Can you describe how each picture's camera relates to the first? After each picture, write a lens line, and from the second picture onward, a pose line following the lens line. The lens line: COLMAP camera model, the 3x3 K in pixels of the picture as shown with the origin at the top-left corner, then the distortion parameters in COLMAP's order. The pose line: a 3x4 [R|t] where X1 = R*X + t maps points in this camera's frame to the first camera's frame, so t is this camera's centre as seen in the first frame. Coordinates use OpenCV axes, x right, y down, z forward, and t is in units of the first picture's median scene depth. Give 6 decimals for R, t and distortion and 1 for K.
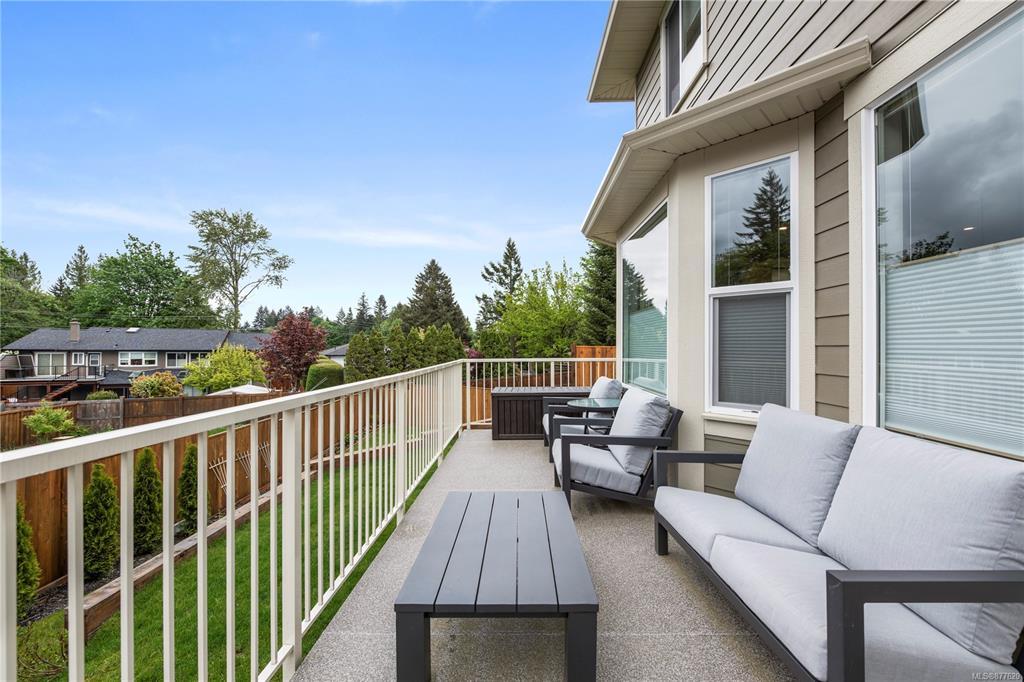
lens RADIAL K [[411.7, 0, 513.5], [0, 411.7, 344.2], [0, 0, 1]] dist [0.002651, -0.003053]
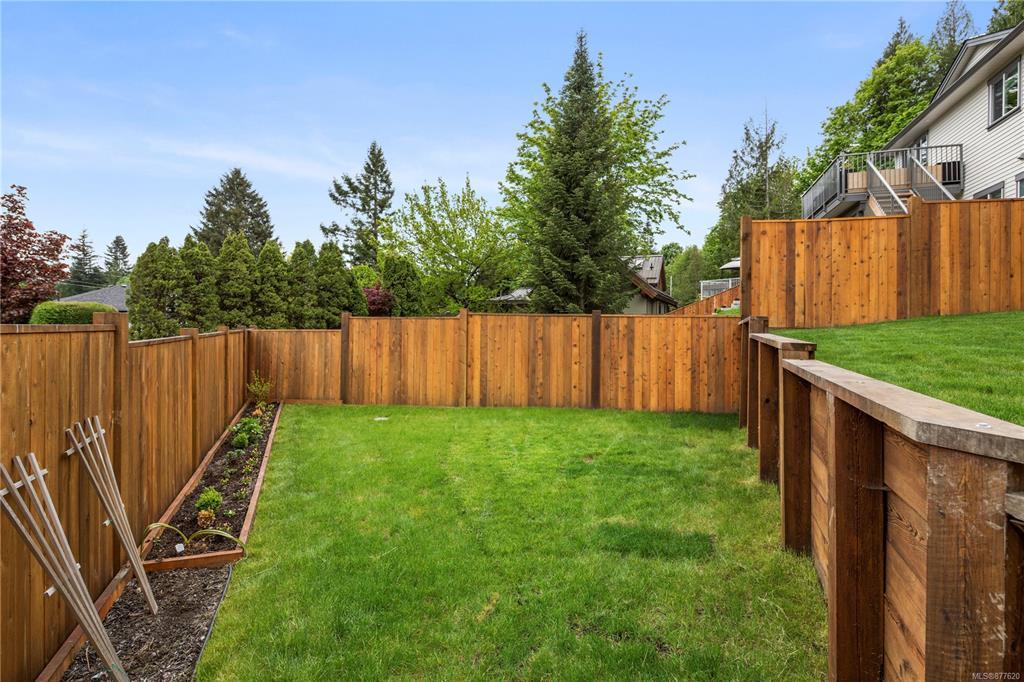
lens RADIAL K [[525.0, 0, 506.3], [0, 525.0, 327.6], [0, 0, 1]] dist [0.008450, -0.007360]
pose [[0.942686, 0.002676, 0.333670, -0.089488], [-0.005689, 0.999951, 0.008052, 0.034001], [-0.333632, -0.009489, 0.942656, 0.119769]]
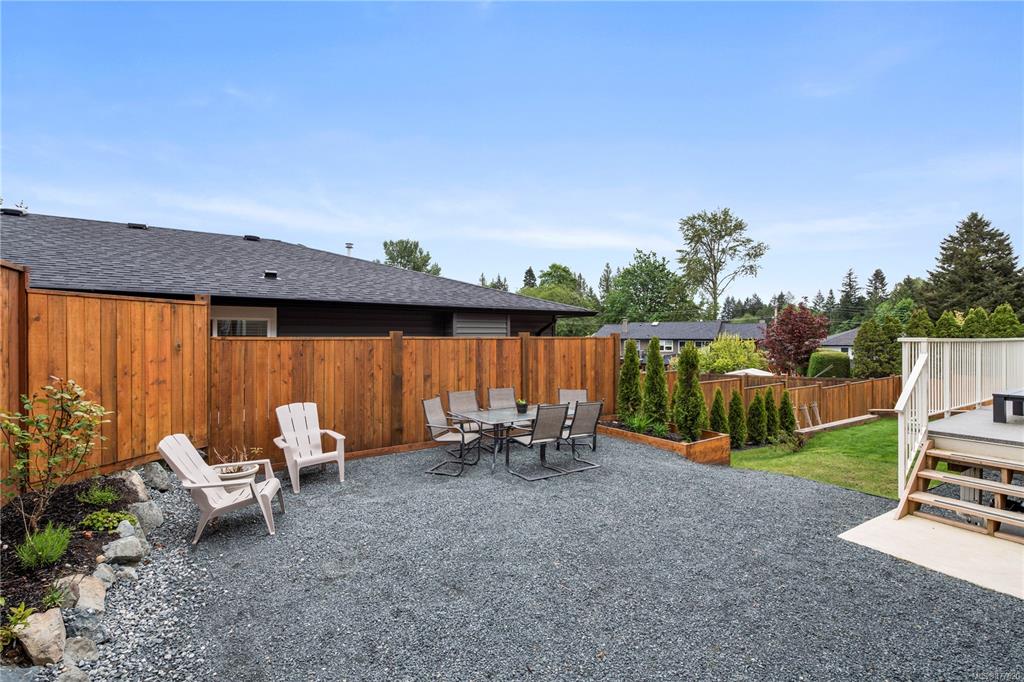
lens RADIAL K [[457.6, 0, 510.2], [0, 457.6, 337.0], [0, 0, 1]] dist [0.003264, -0.003197]
pose [[0.555605, -0.005806, -0.831426, 0.019011], [0.008456, 0.999963, -0.001332, 0.002952], [0.831403, -0.006291, 0.555634, -0.127498]]
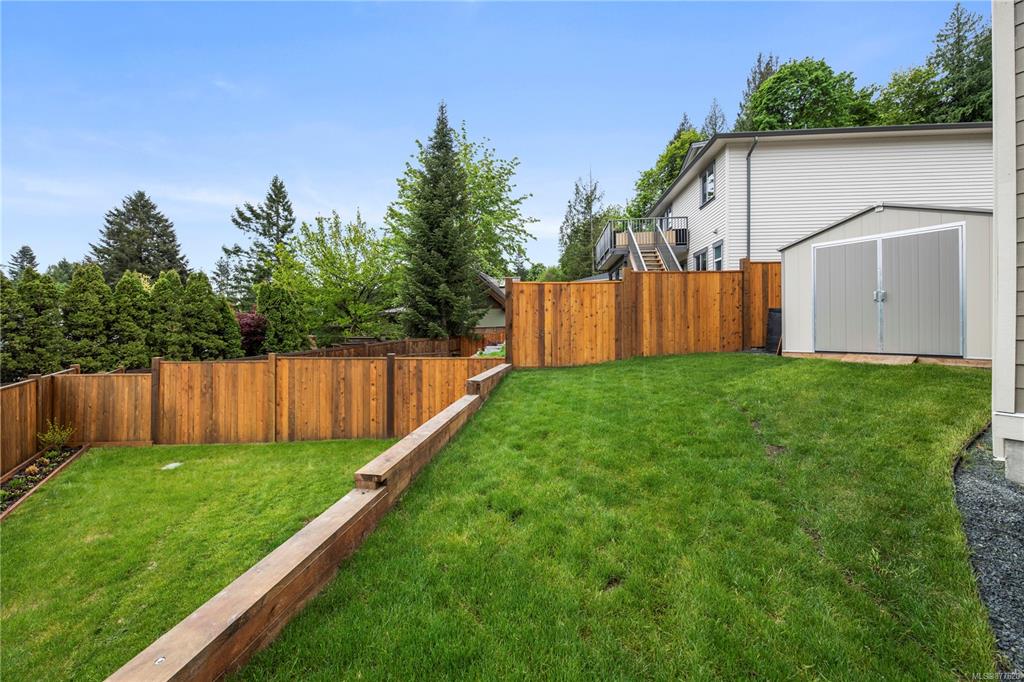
lens RADIAL K [[411.7, 0, 509.7], [0, 411.7, 324.3], [0, 0, 1]] dist [0.002651, -0.003053]
pose [[0.847071, -0.006280, 0.531443, -0.049015], [0.004688, 0.999980, 0.004344, 0.017278], [-0.531460, -0.001188, 0.847083, 0.113071]]
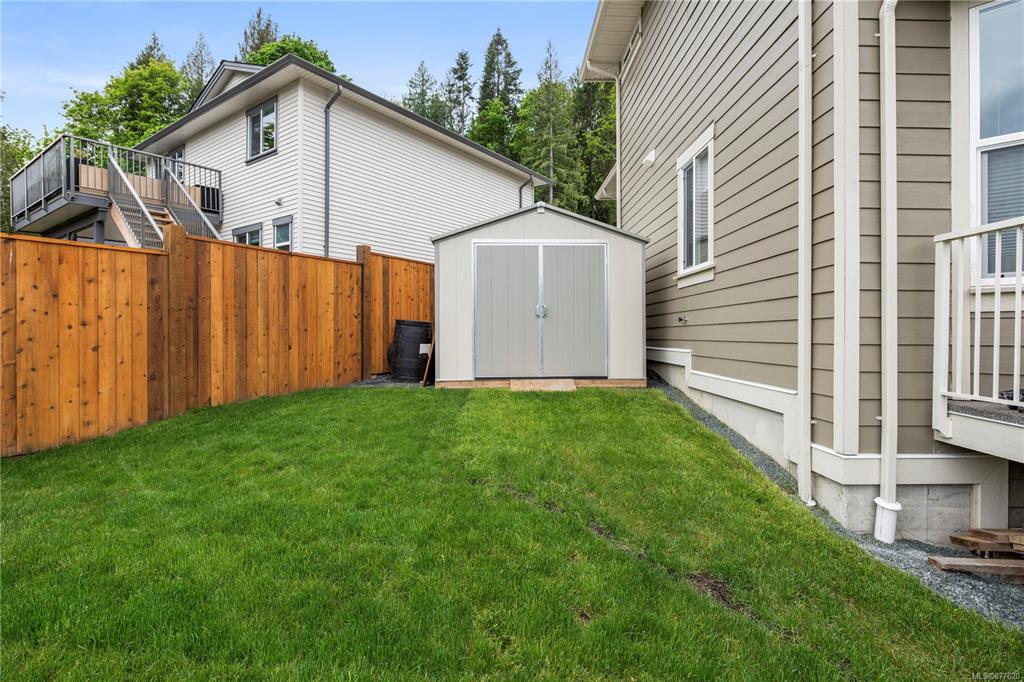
lens RADIAL K [[500.6, 0, 518.2], [0, 500.6, 333.8], [0, 0, 1]] dist [0.002309, -0.003549]
pose [[-0.039930, -0.002158, 0.999200, -0.020618], [-0.007095, 0.999973, 0.001876, 0.015713], [-0.999177, -0.007015, -0.039944, 0.165574]]
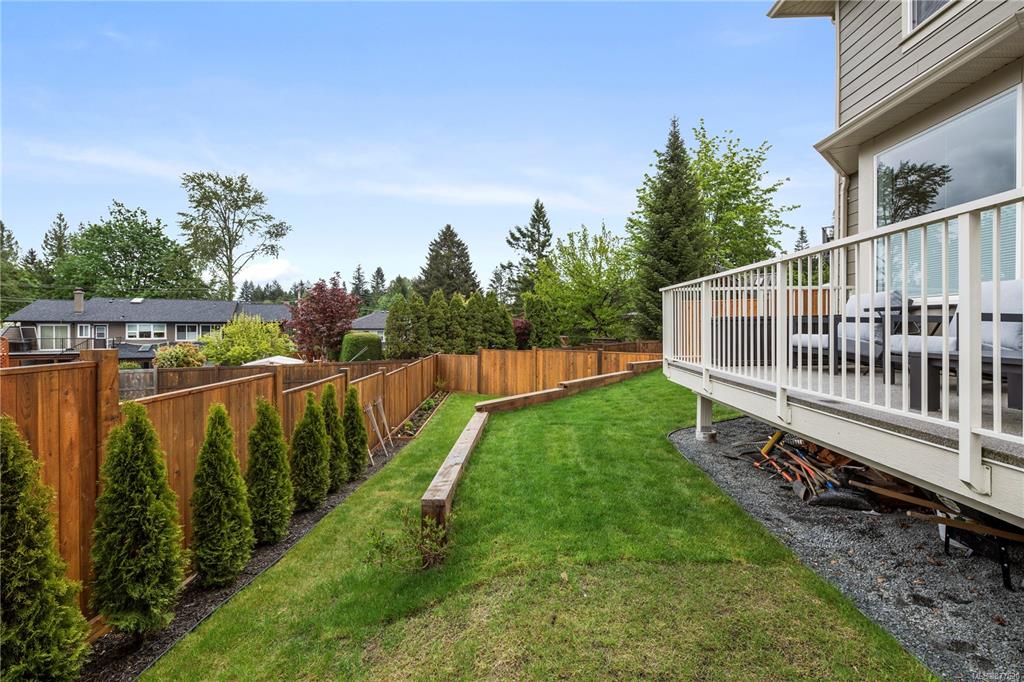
lens RADIAL K [[457.6, 0, 513.1], [0, 457.6, 329.0], [0, 0, 1]] dist [0.003264, -0.003197]
pose [[0.999938, -0.004816, -0.010048, -0.053115], [0.004938, 0.999915, 0.012090, 0.013542], [0.009989, -0.012139, 0.999876, -0.006572]]
